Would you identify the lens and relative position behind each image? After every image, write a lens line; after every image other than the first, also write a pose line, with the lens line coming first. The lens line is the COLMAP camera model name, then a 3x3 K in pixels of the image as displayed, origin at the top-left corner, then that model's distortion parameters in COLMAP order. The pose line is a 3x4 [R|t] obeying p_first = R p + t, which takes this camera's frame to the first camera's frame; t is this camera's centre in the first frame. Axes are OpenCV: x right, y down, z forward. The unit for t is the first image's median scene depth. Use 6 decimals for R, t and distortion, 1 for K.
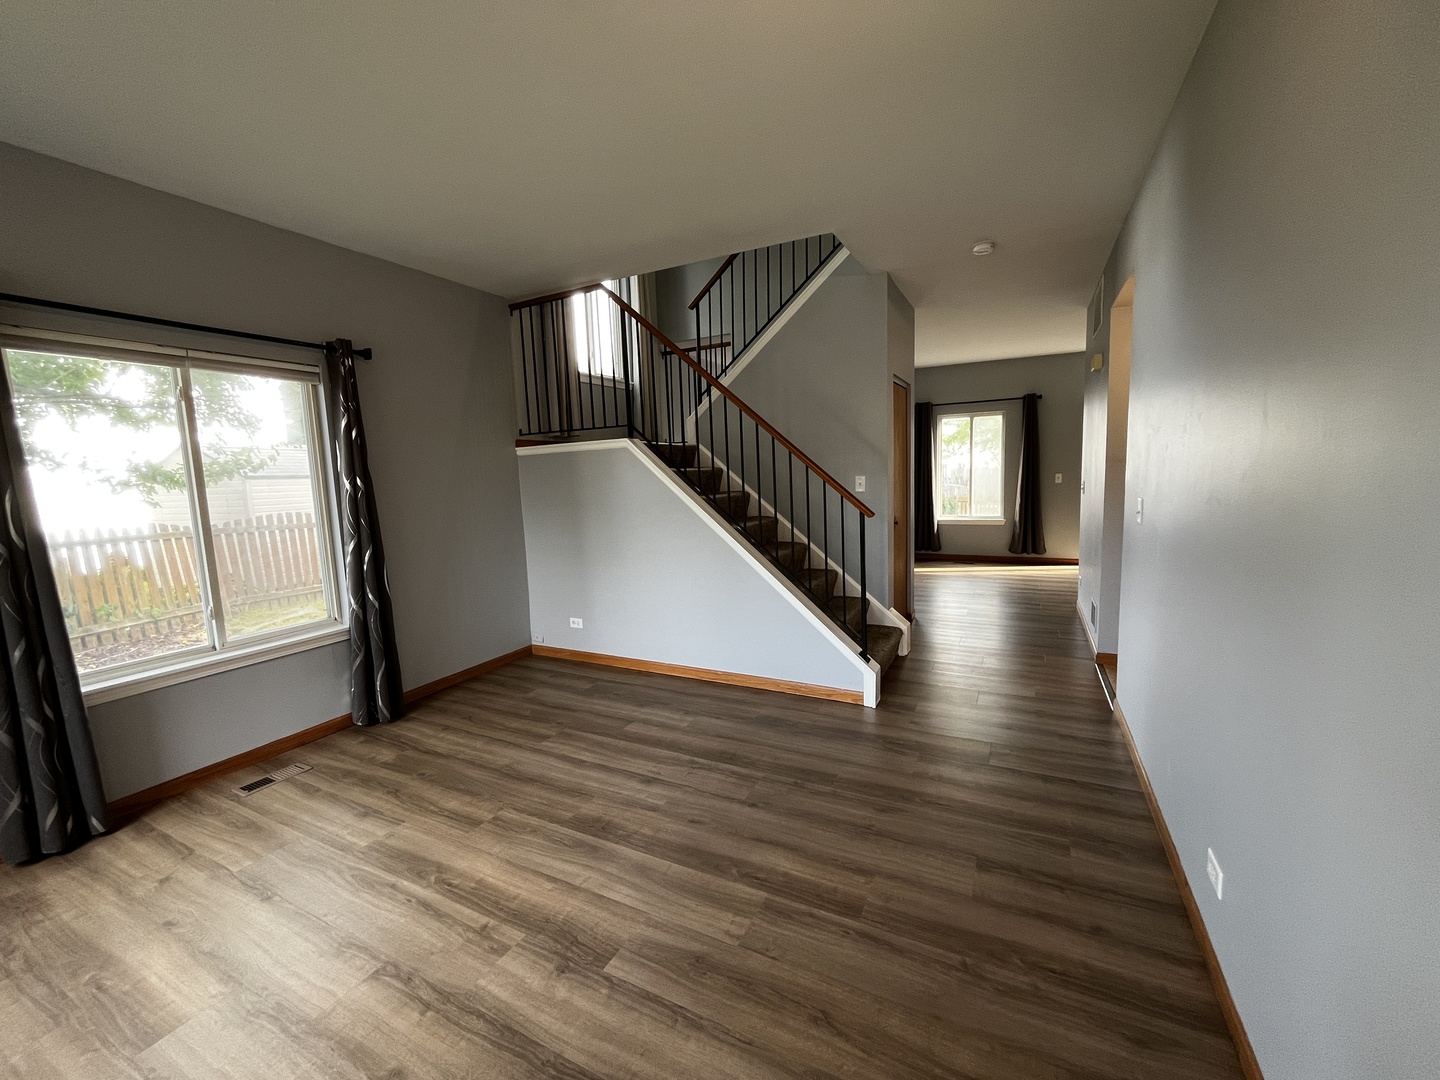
lens RADIAL K [[586.8, 0, 720.0], [0, 586.8, 540.0], [0, 0, 1]] dist [-0.002905, -0.000648]
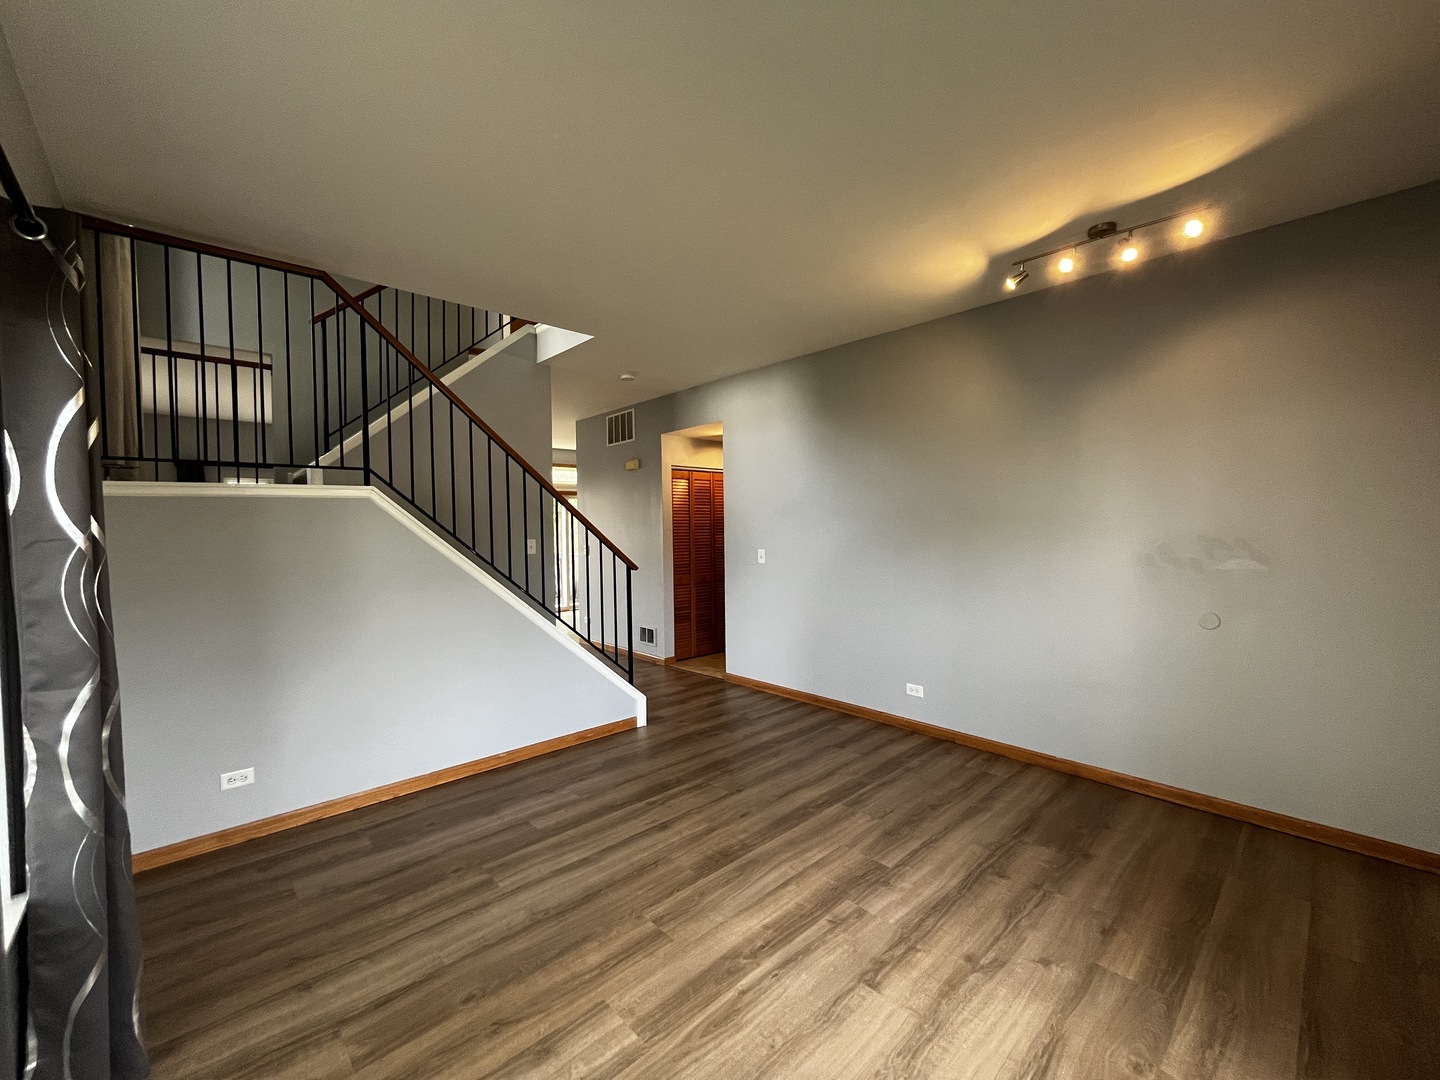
lens RADIAL K [[586.8, 0, 720.0], [0, 586.8, 540.0], [0, 0, 1]] dist [-0.002905, -0.000648]
pose [[0.337876, 0.005658, 0.941174, -1.050516], [0.113528, 0.992436, -0.046723, -0.028777], [-0.934319, 0.122636, 0.334678, 0.498166]]
